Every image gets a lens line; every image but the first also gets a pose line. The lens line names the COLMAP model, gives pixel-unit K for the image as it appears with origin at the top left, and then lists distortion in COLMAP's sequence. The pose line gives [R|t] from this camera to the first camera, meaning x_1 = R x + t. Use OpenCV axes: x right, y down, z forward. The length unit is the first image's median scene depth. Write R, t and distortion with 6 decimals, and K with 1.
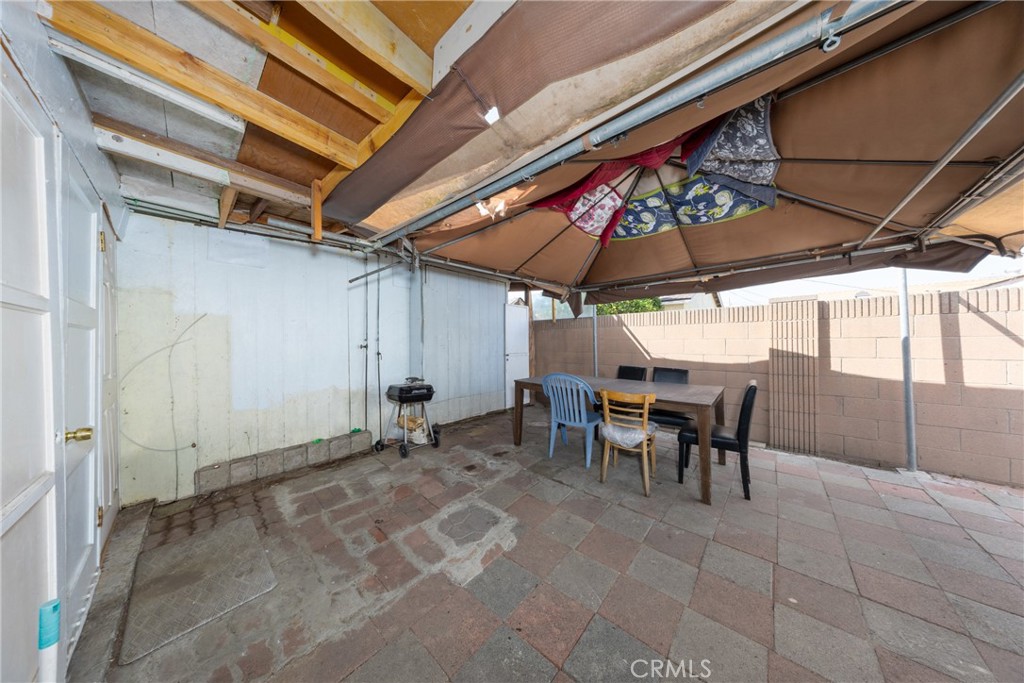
lens RADIAL K [[295.0, 0, 513.4], [0, 295.0, 342.8], [0, 0, 1]] dist [-0.006835, -0.000104]
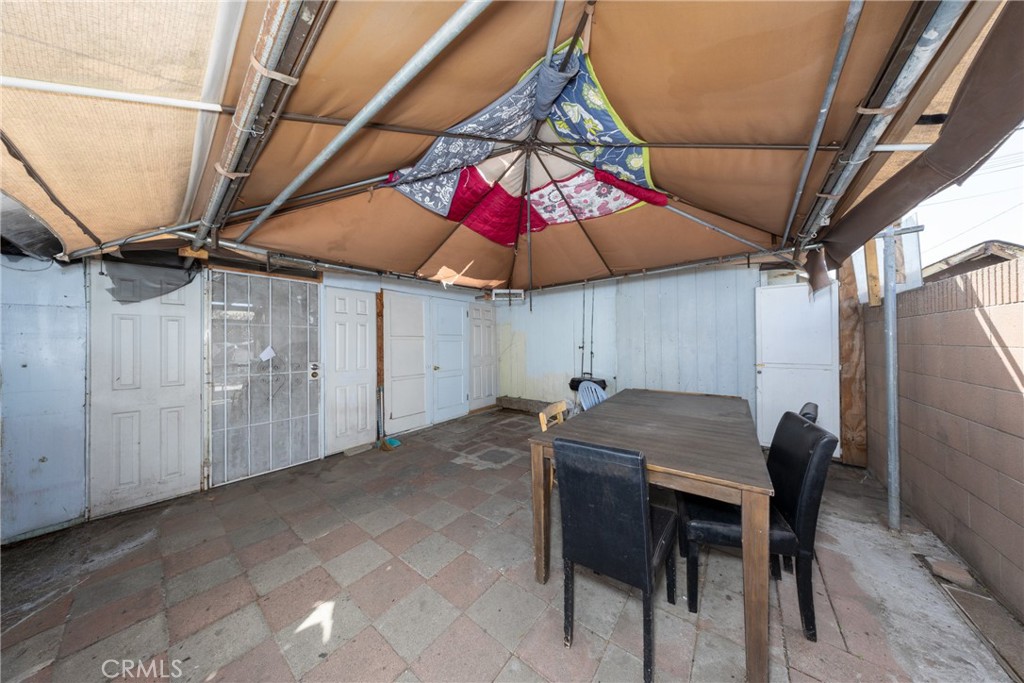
lens RADIAL K [[295.0, 0, 513.8], [0, 295.0, 339.7], [0, 0, 1]] dist [-0.006835, -0.000104]
pose [[0.075129, -0.000826, -0.997173, 1.510527], [0.003266, 0.999994, -0.000582, -0.041389], [0.997168, -0.003213, 0.075132, 0.978406]]
